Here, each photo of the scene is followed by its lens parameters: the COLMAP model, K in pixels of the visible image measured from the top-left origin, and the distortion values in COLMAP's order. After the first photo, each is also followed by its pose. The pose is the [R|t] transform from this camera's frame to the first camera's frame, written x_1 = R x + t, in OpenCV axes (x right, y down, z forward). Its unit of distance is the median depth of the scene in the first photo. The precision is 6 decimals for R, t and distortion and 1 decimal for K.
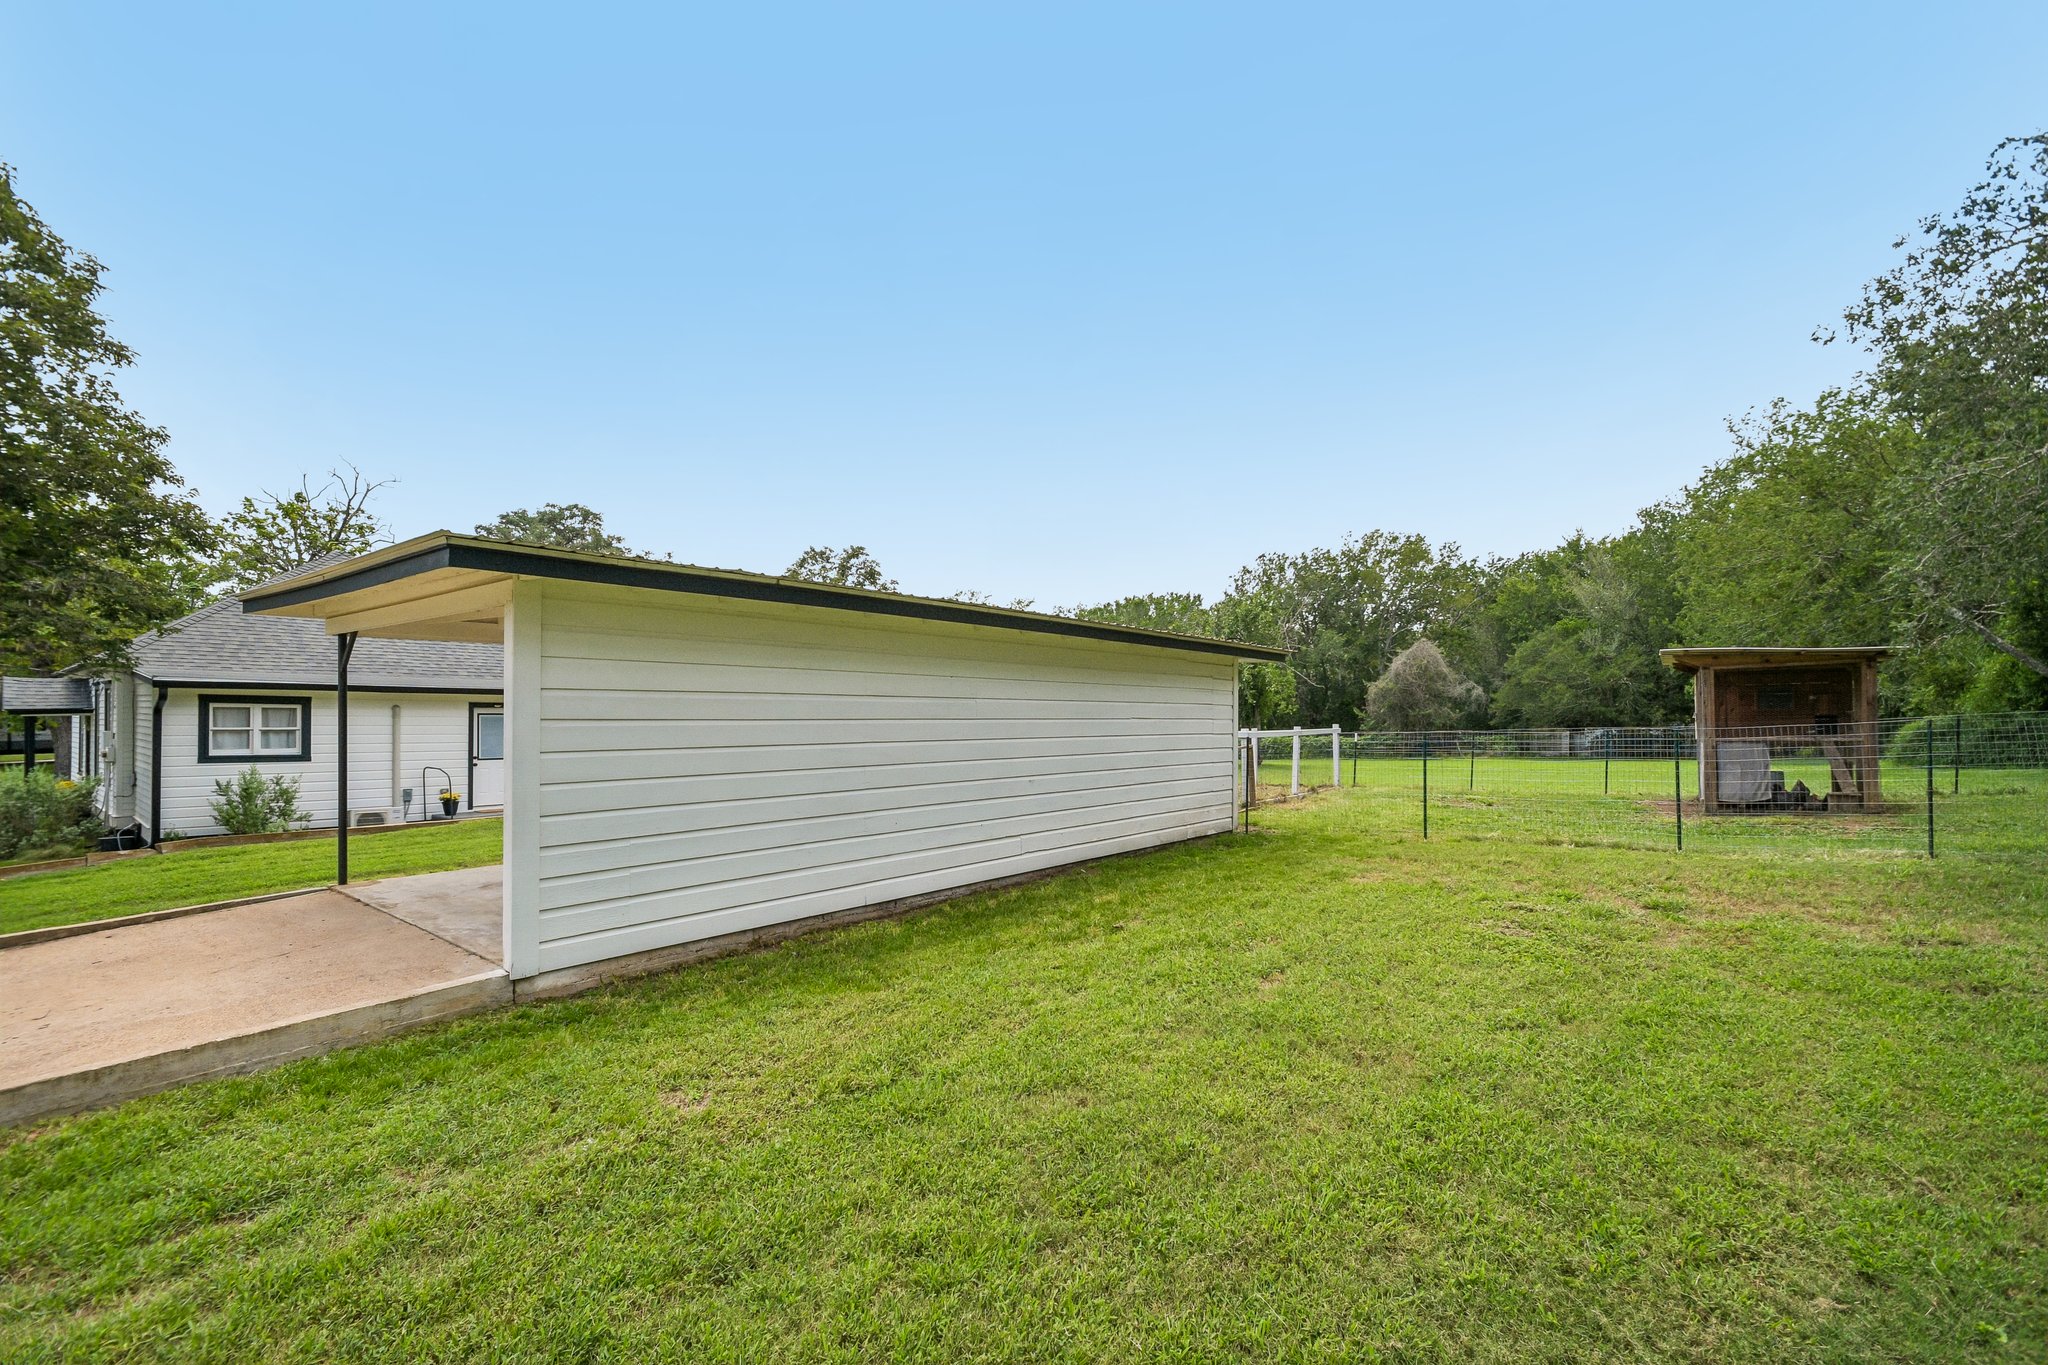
lens RADIAL K [[905.6, 0, 1018.1], [0, 905.6, 693.1], [0, 0, 1]] dist [-0.001848, -0.000440]
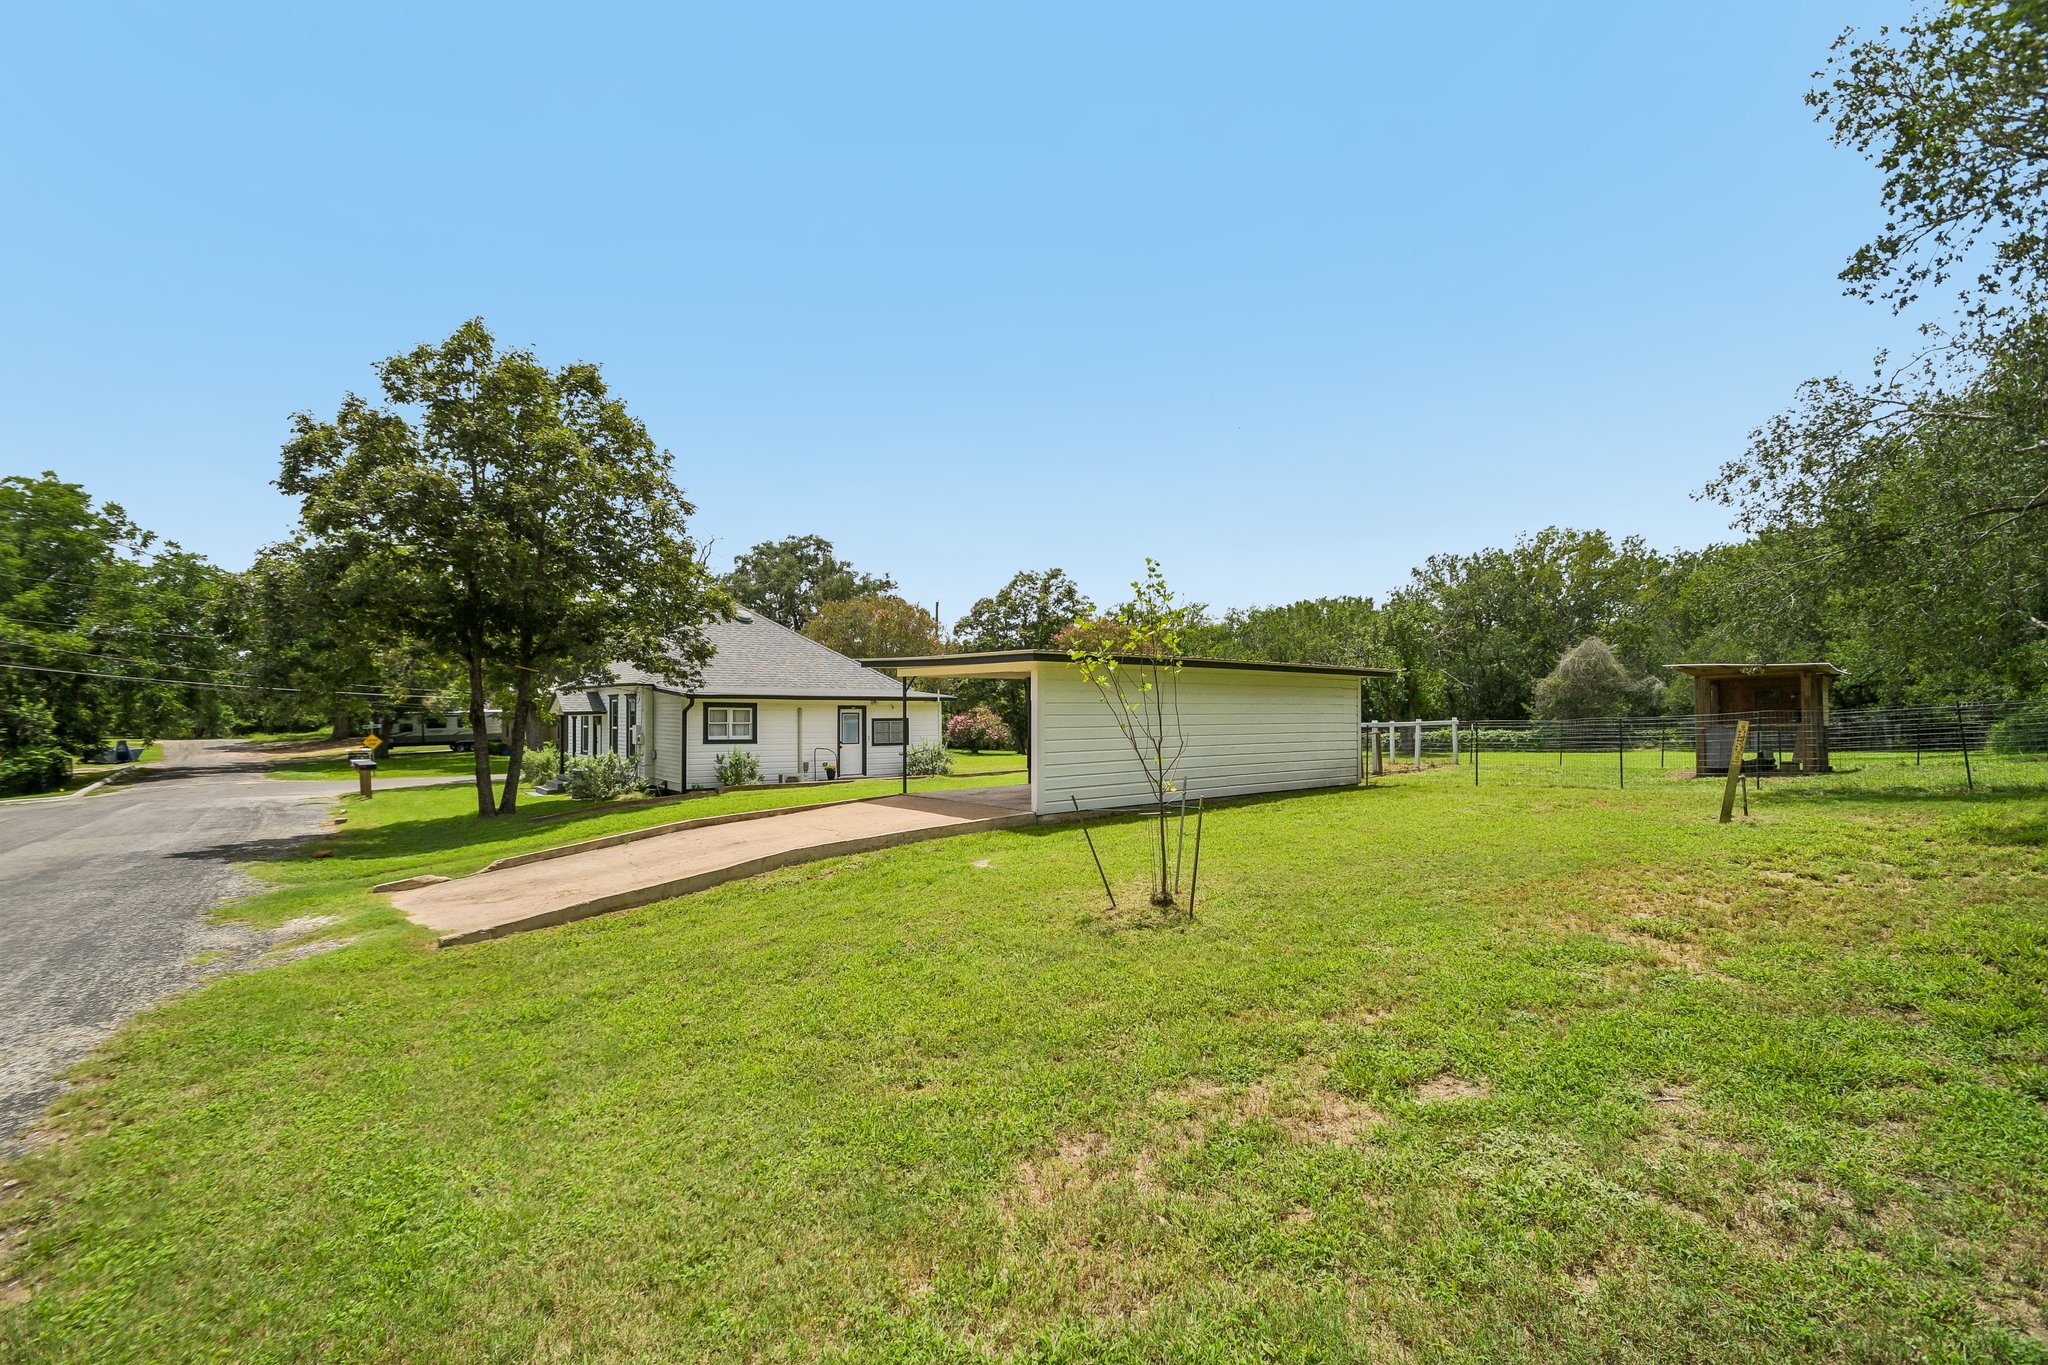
lens RADIAL K [[905.6, 0, 1018.1], [0, 905.6, 693.1], [0, 0, 1]] dist [-0.001848, -0.000440]
pose [[0.982901, -0.009856, -0.183871, -0.012506], [0.010405, 0.999944, 0.002020, -0.003716], [0.183841, -0.003898, 0.982948, -0.149634]]
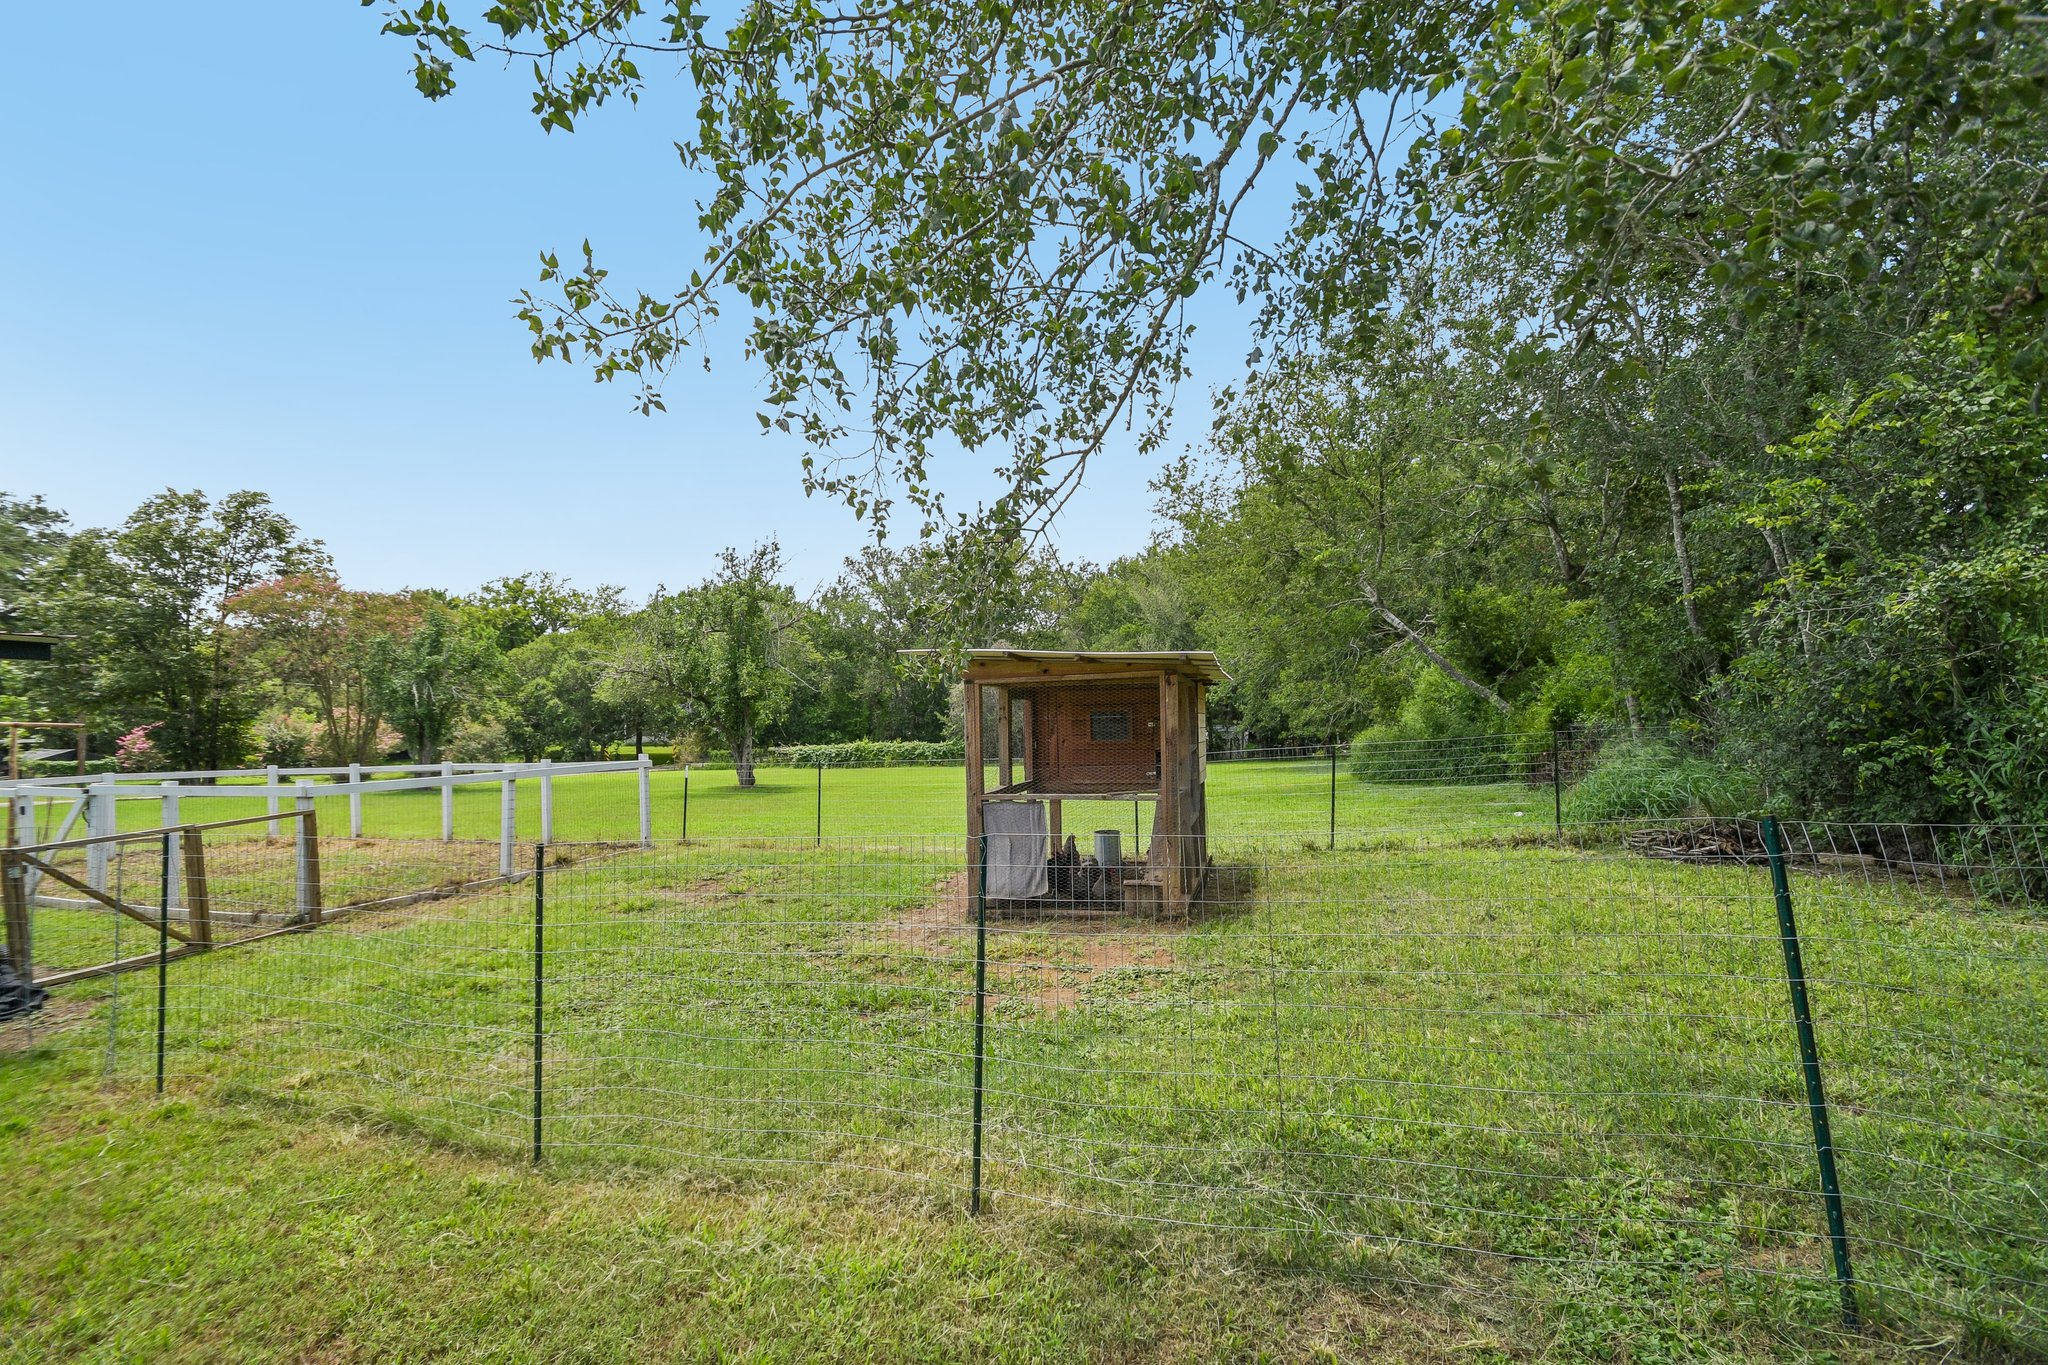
lens RADIAL K [[894.1, 0, 1063.5], [0, 894.1, 687.1], [0, 0, 1]] dist [0.000107, -0.000109]
pose [[0.922340, 0.003089, 0.386367, 0.134037], [-0.001713, 0.999991, -0.003906, -0.005122], [-0.386376, 0.002941, 0.922337, 0.094838]]
